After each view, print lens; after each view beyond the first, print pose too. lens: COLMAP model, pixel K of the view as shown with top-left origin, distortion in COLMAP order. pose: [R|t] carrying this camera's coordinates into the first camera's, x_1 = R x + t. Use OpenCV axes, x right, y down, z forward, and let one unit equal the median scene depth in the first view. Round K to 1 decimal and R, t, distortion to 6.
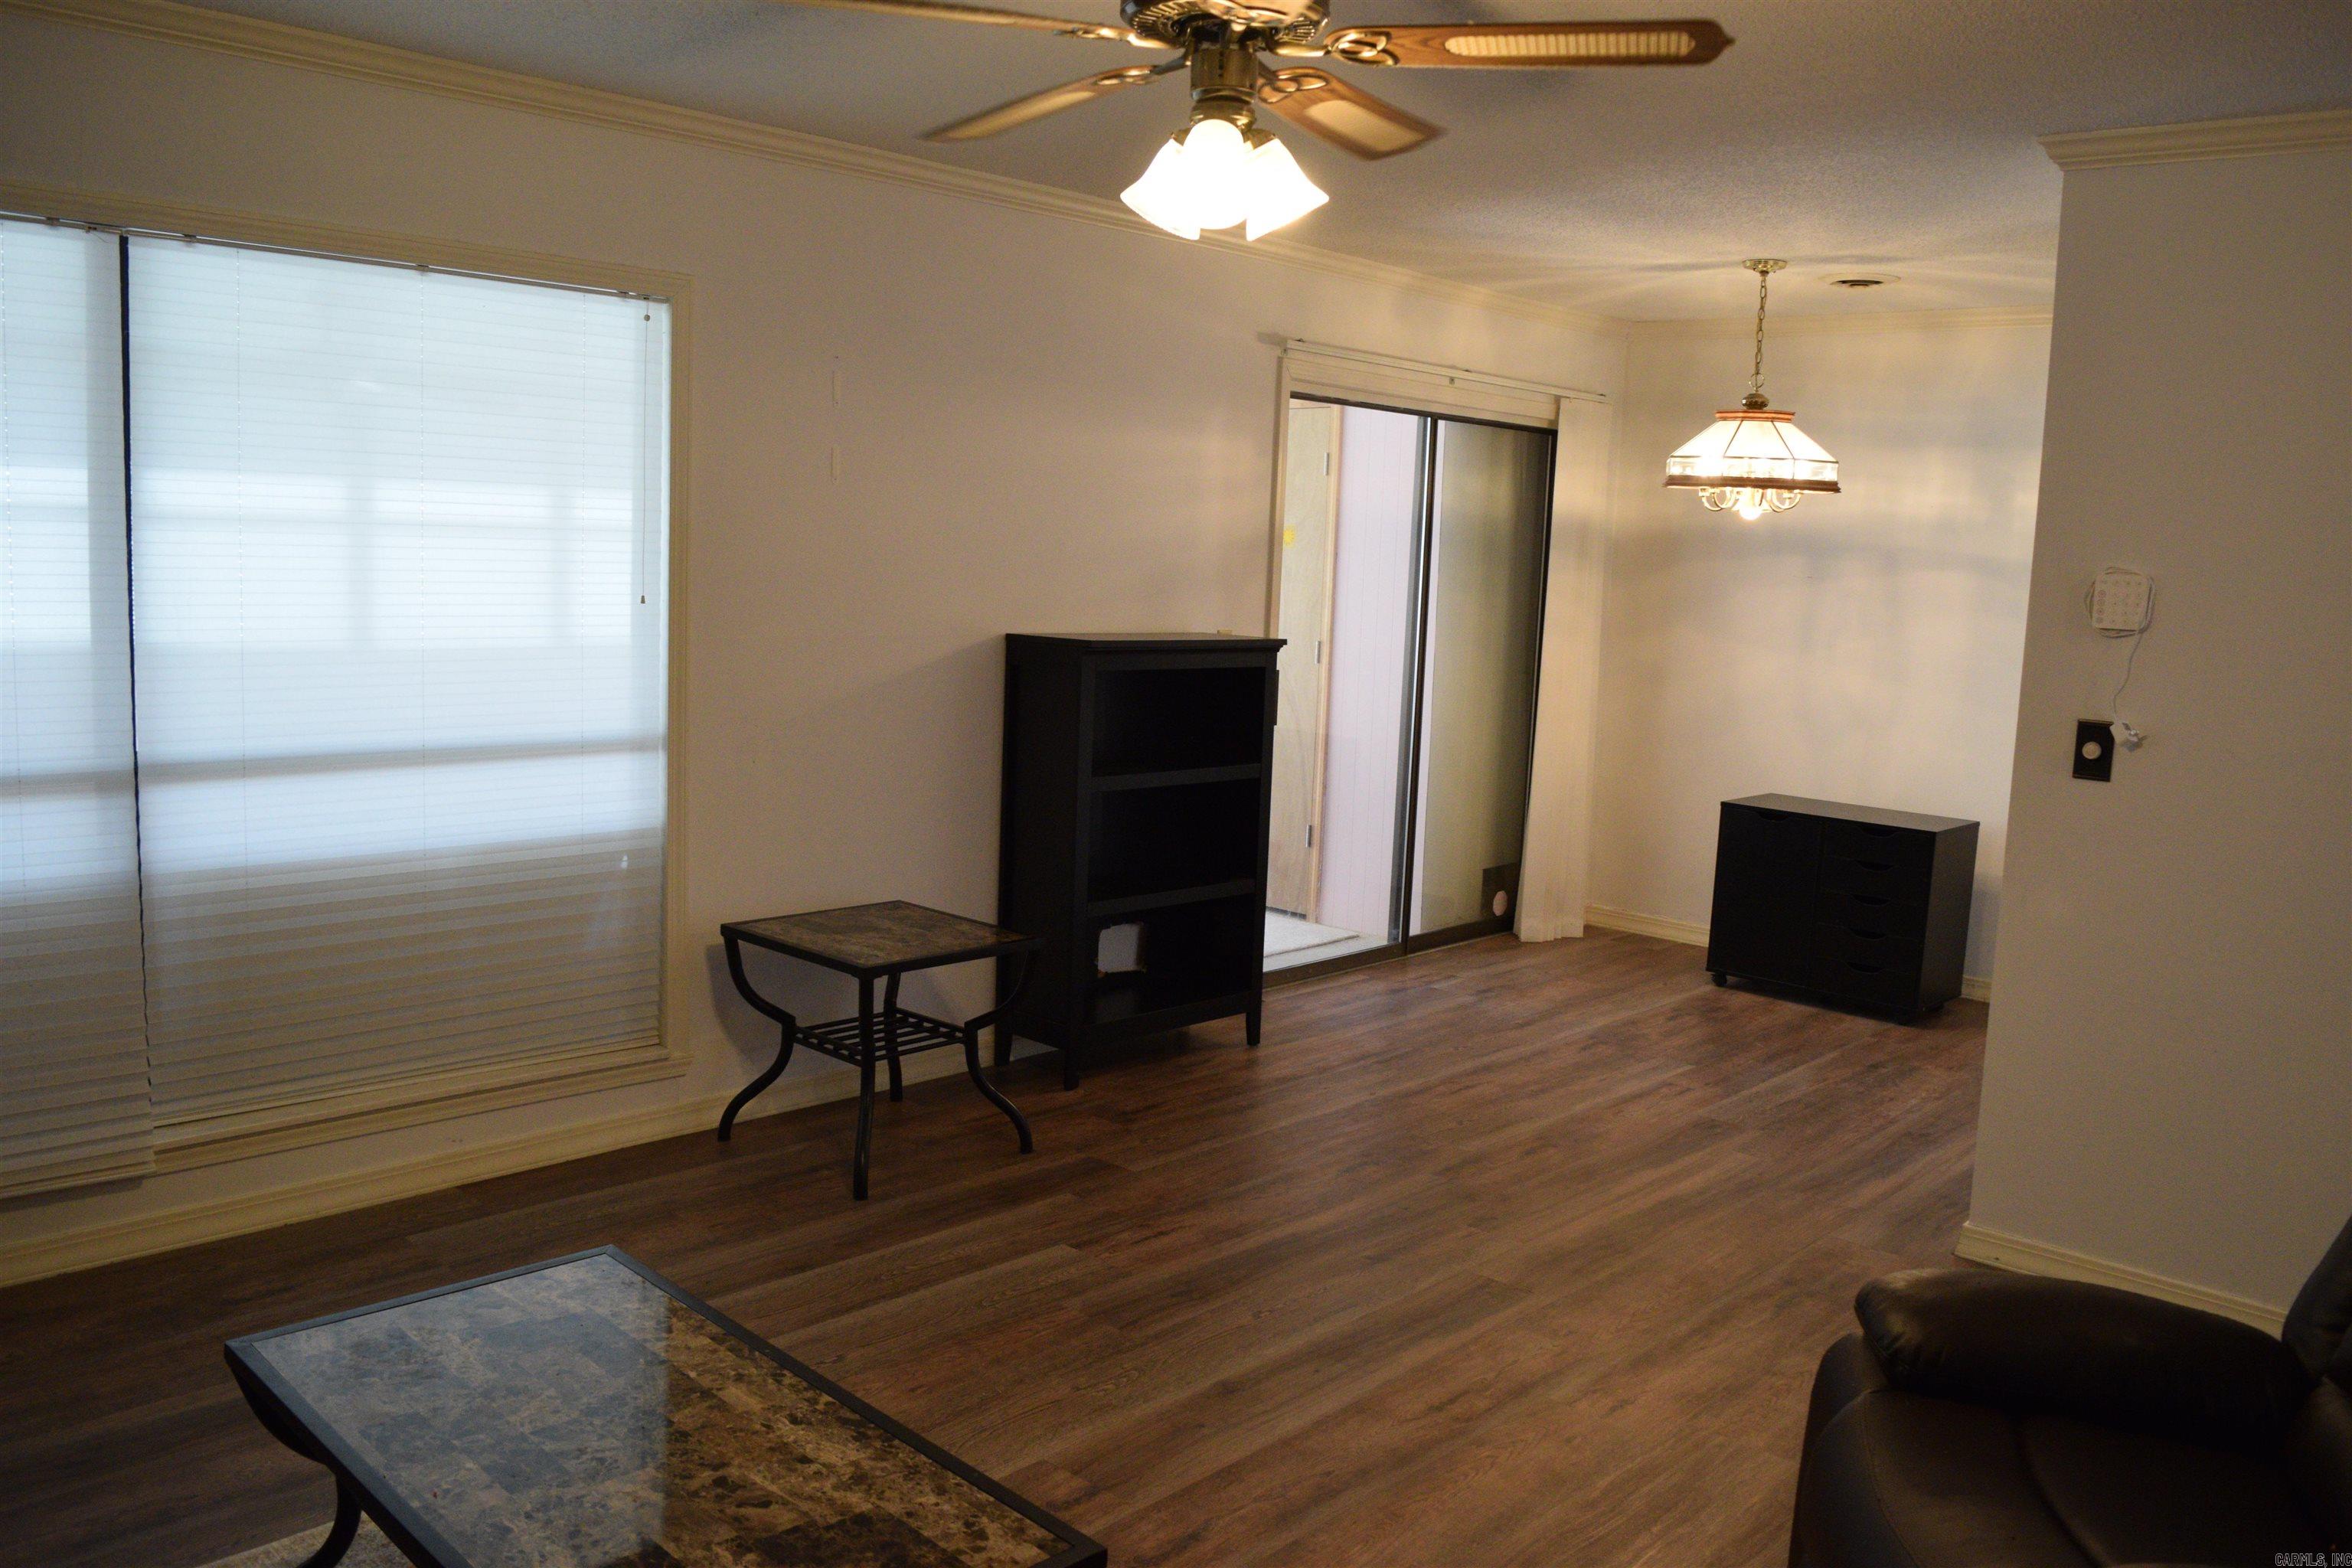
lens RADIAL K [[1822.5, 0, 1181.6], [0, 1822.5, 779.5], [0, 0, 1]] dist [-0.099386, 0.024750]
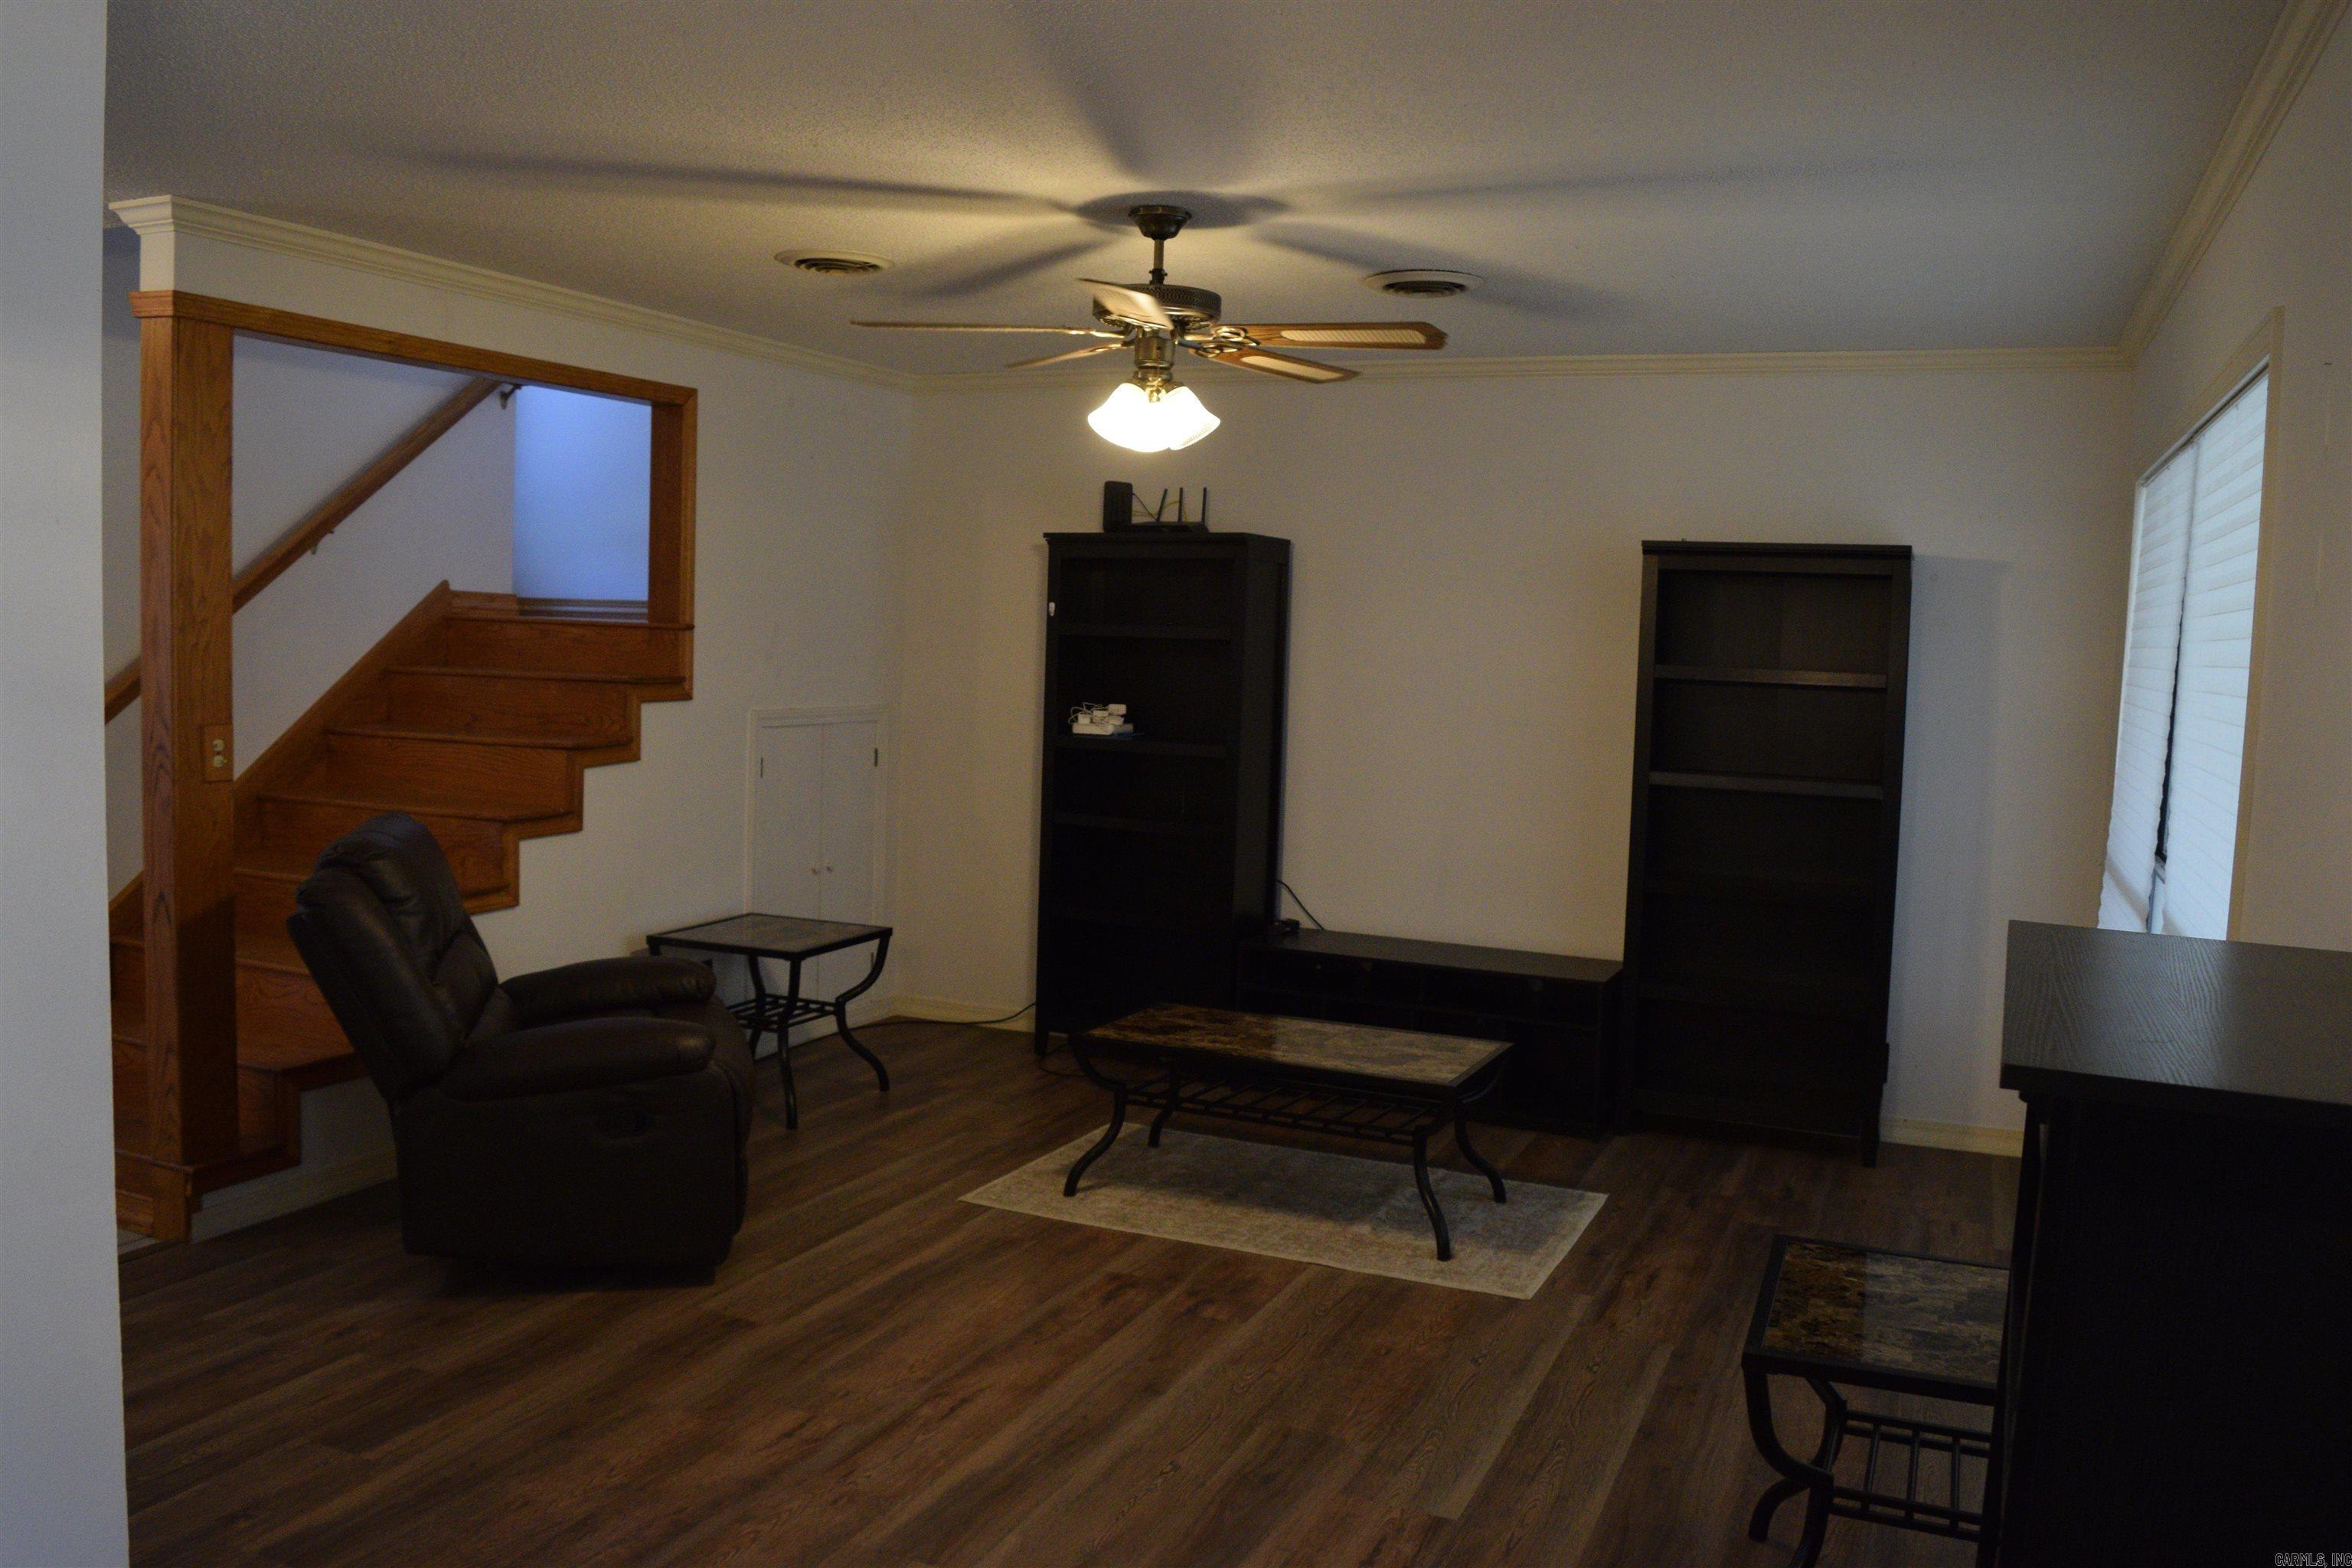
lens RADIAL K [[1822.5, 0, 1181.6], [0, 1822.5, 779.5], [0, 0, 1]] dist [-0.099386, 0.024750]
pose [[-0.938124, -0.045903, -0.343244, 0.405449], [-0.119287, 0.973350, 0.195857, -0.249142], [0.325107, 0.224682, -0.918599, 1.930599]]
